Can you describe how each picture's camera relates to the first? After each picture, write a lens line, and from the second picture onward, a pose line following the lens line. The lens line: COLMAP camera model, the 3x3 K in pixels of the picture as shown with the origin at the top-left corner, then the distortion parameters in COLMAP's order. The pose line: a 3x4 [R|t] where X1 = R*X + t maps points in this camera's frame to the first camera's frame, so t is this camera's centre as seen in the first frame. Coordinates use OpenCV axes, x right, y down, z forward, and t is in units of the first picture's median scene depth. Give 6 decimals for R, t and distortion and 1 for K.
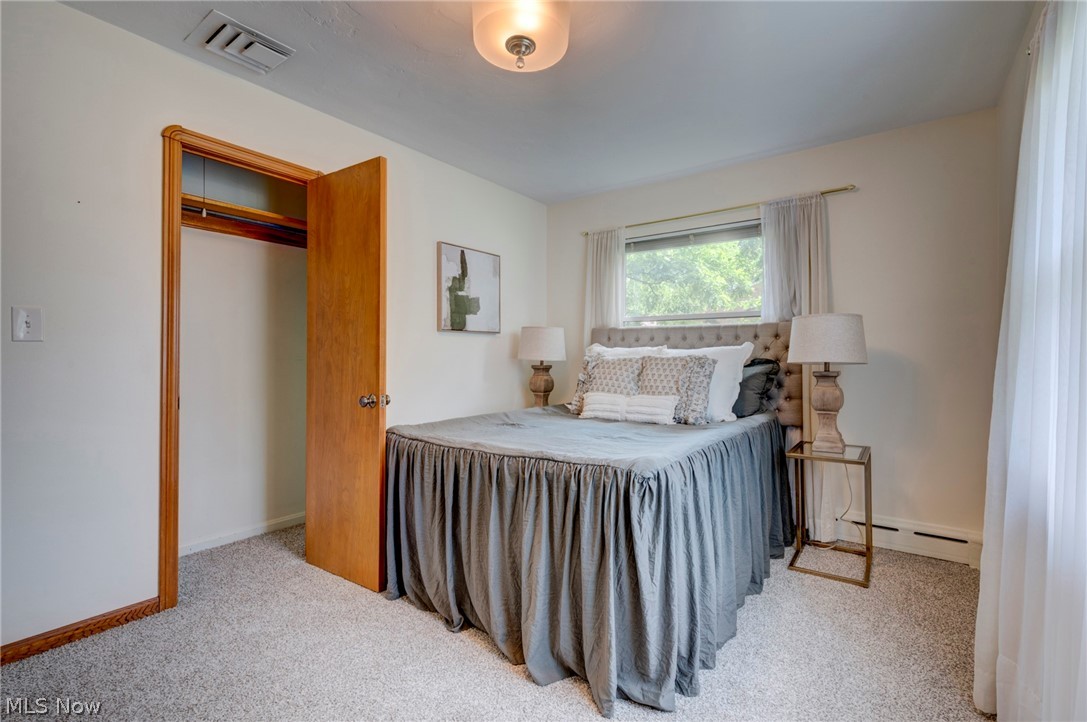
lens RADIAL K [[475.7, 0, 545.5], [0, 475.7, 350.7], [0, 0, 1]] dist [-0.003923, -0.000107]
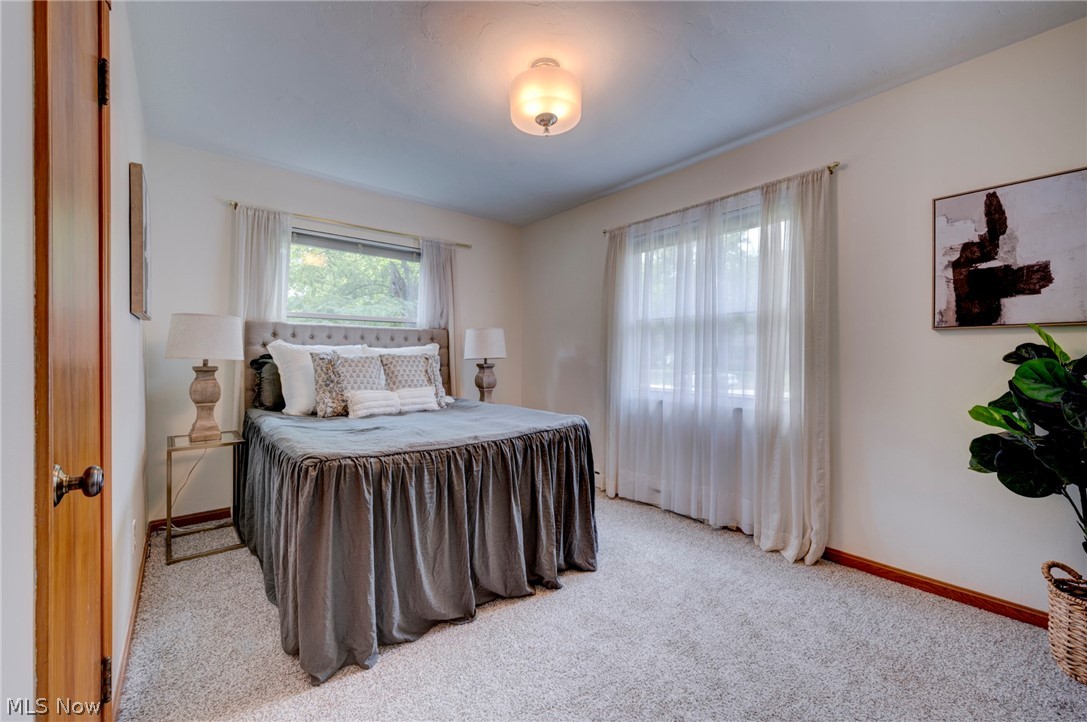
lens RADIAL K [[435.4, 0, 545.0], [0, 435.4, 358.4], [0, 0, 1]] dist [-0.007538, 0.000766]
pose [[0.250569, -0.014016, 0.967997, -0.632438], [-0.014053, 0.999737, 0.018113, -0.002373], [-0.967997, -0.018142, 0.250306, 0.365573]]
